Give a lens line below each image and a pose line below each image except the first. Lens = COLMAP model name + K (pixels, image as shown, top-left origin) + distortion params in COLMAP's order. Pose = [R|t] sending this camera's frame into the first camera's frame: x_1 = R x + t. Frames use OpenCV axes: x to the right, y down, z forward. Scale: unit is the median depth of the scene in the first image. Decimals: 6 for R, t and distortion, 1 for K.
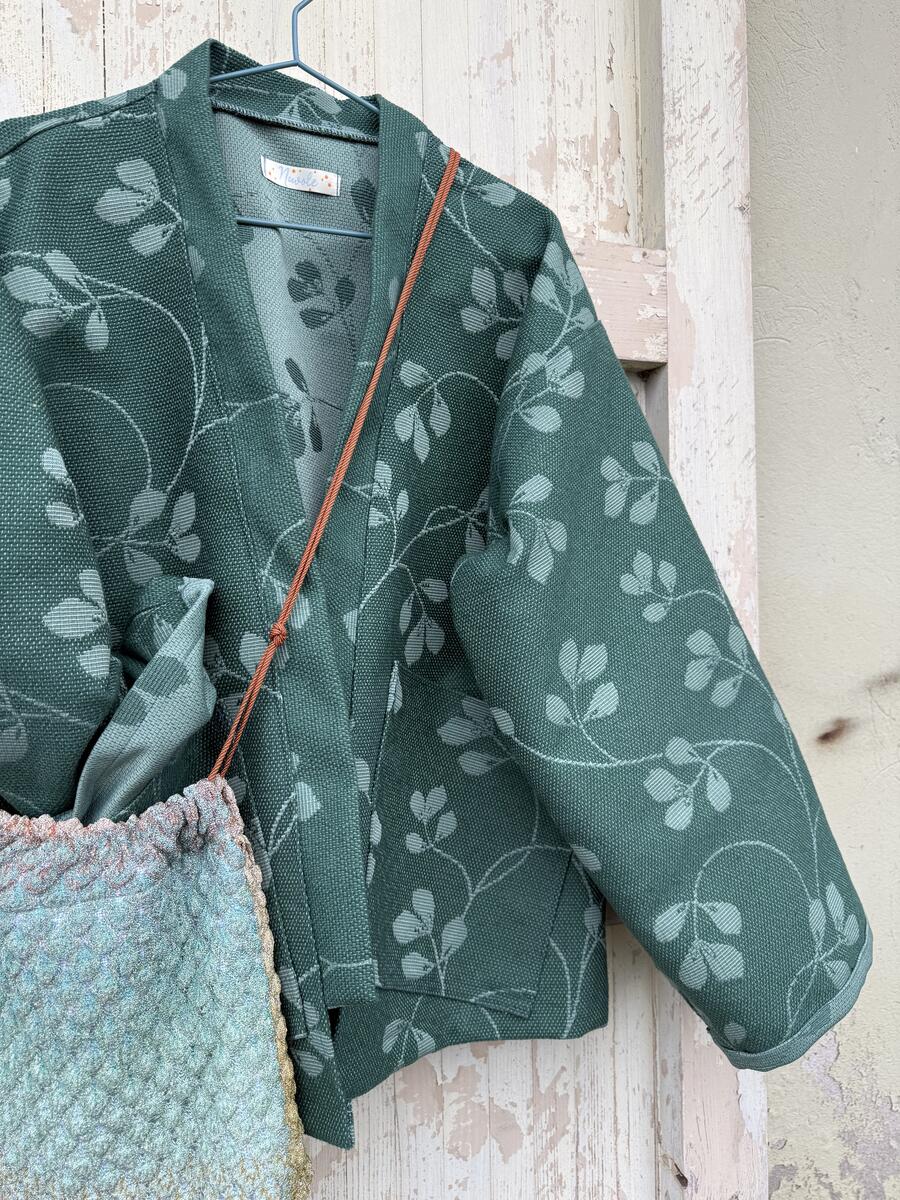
lens RADIAL K [[837.9, 0, 436.5], [0, 837.9, 598.6], [0, 0, 1]] dist [0.020082, -0.017998]
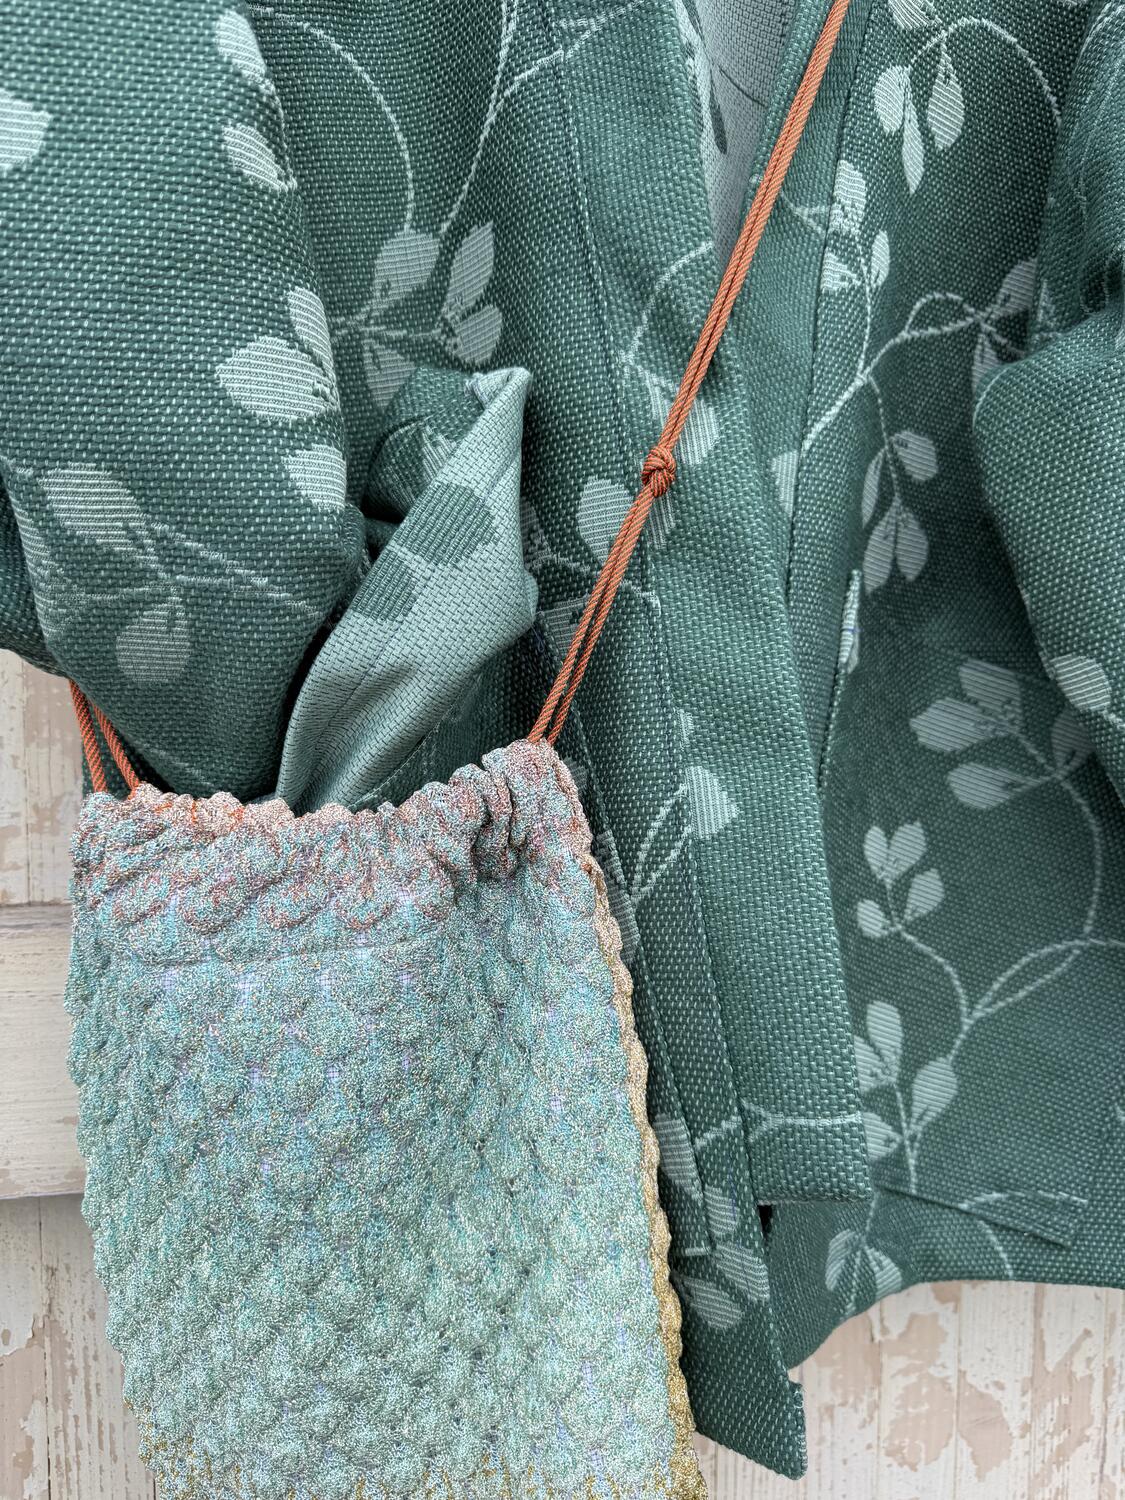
lens RADIAL K [[1062.4, 0, 560.1], [0, 1062.4, 740.3], [0, 0, 1]] dist [-0.006204, -0.000550]
pose [[0.989297, 0.025147, -0.143730, -0.155630], [-0.017775, 0.998471, 0.052347, 0.175708], [0.144826, -0.049232, 0.988232, 0.361675]]
